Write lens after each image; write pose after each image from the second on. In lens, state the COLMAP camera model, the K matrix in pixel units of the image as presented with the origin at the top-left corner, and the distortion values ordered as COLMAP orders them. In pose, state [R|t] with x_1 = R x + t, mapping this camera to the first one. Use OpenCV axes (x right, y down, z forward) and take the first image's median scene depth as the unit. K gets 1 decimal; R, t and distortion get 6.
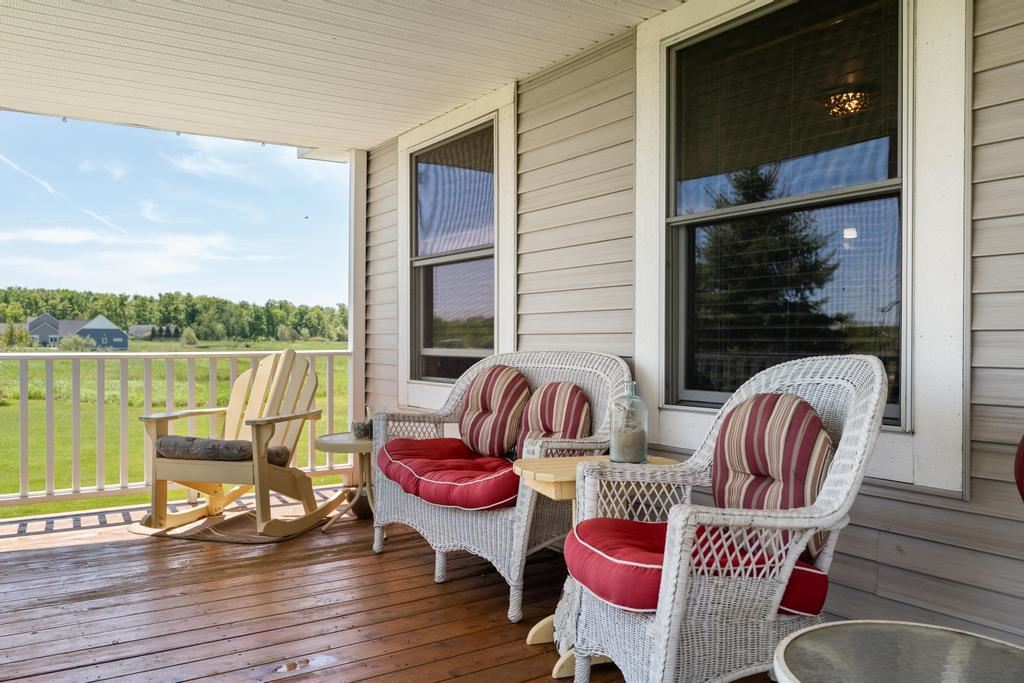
lens RADIAL K [[812.8, 0, 513.3], [0, 812.8, 344.0], [0, 0, 1]] dist [-0.007482, -0.016780]
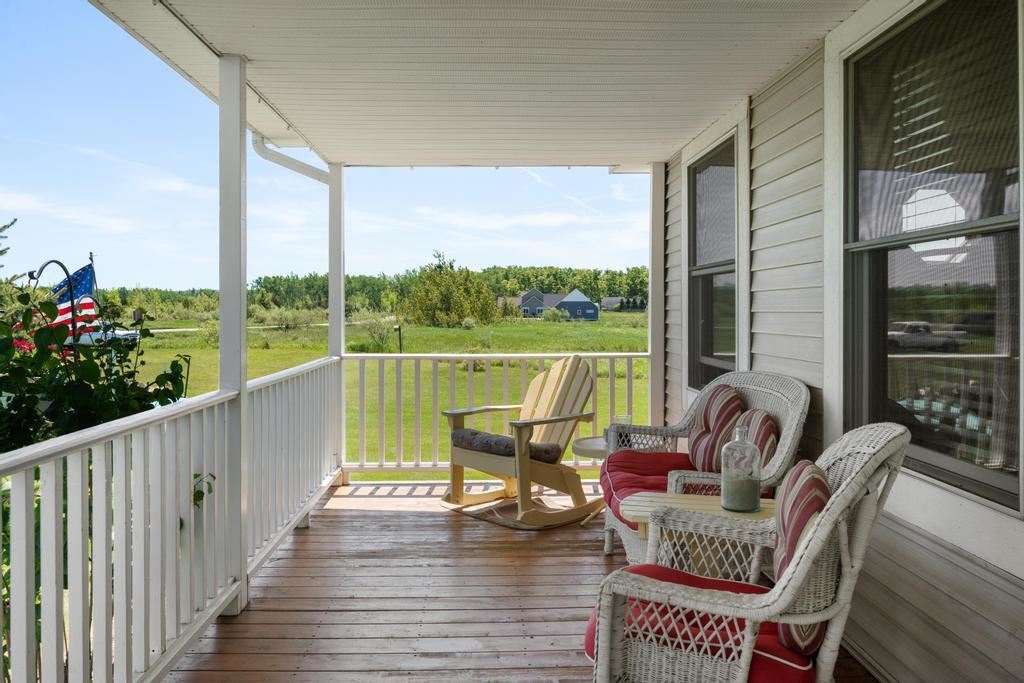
lens RADIAL K [[812.8, 0, 509.3], [0, 812.8, 301.2], [0, 0, 1]] dist [-0.007482, -0.016780]
pose [[0.847451, -0.005001, -0.530850, 0.272241], [-0.003644, 0.999877, -0.015238, -0.057114], [0.530861, 0.014848, 0.847329, 0.012653]]
